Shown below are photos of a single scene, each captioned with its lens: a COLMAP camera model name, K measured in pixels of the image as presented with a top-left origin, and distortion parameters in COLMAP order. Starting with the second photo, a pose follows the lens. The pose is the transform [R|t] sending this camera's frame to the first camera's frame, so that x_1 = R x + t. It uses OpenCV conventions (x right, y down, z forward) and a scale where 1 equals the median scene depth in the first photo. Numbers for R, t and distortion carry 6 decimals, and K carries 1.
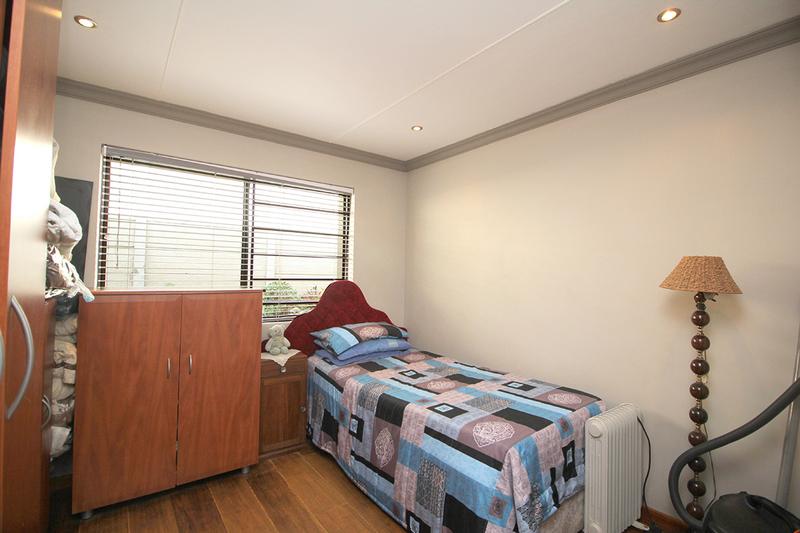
lens RADIAL K [[369.9, 0, 402.4], [0, 369.9, 264.1], [0, 0, 1]] dist [-0.003922, -0.007800]
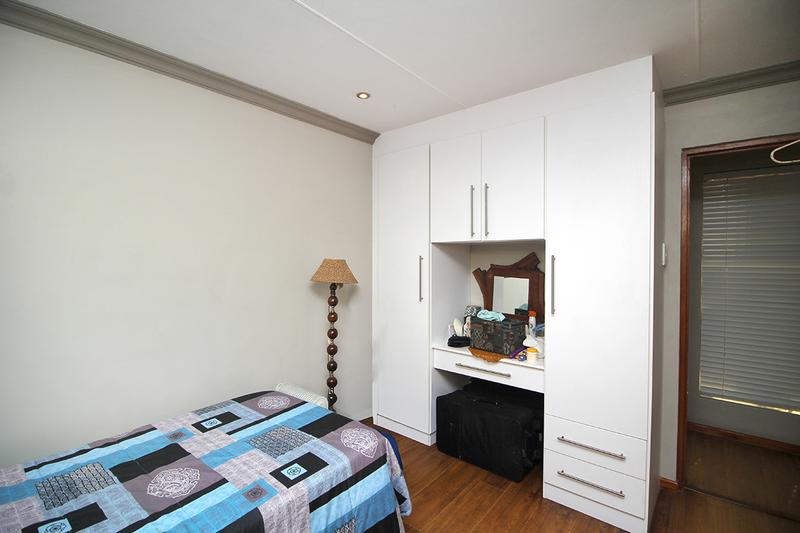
lens RADIAL K [[369.9, 0, 402.5], [0, 369.9, 267.8], [0, 0, 1]] dist [-0.003922, -0.007800]
pose [[-0.233157, -0.037646, 0.971710, -0.602587], [-0.033224, 0.998975, 0.030730, -0.035355], [-0.971871, -0.025119, -0.234169, 0.940475]]
